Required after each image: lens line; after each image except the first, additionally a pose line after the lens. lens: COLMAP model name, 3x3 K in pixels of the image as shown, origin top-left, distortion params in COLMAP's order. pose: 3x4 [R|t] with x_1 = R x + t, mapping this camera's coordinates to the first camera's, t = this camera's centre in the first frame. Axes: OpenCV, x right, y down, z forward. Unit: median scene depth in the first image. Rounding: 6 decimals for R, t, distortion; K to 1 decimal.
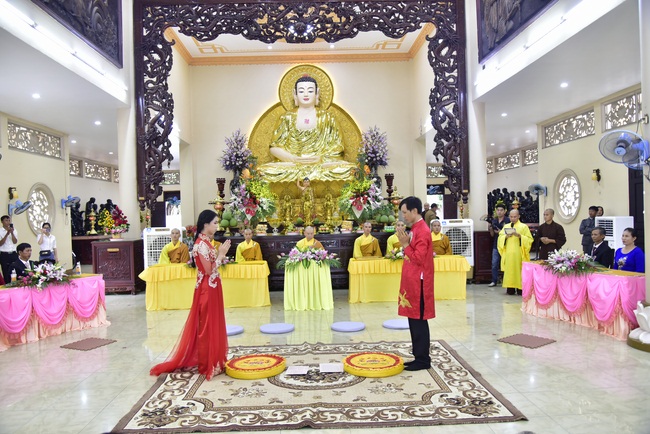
lens RADIAL K [[478.2, 0, 325.0], [0, 478.2, 217.0], [0, 0, 1]] dist [-0.051801, -0.001227]
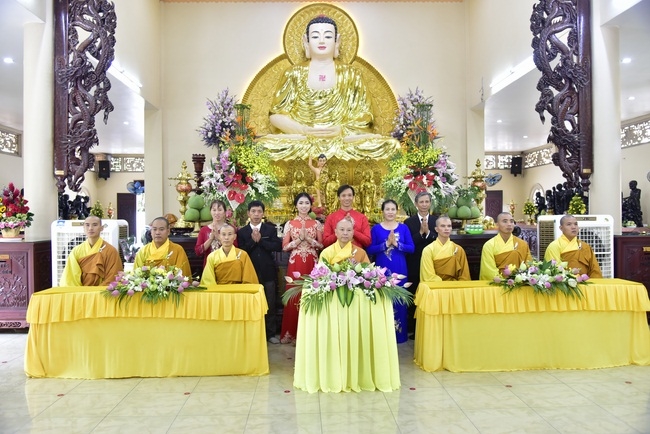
lens RADIAL K [[527.4, 0, 325.0], [0, 527.4, 217.0], [0, 0, 1]] dist [-0.054955, 0.010610]
pose [[0.999839, 0.017555, -0.003701, -0.044410], [-0.017571, 0.999836, -0.004323, 0.015586], [0.003625, 0.004388, 0.999984, 0.352089]]
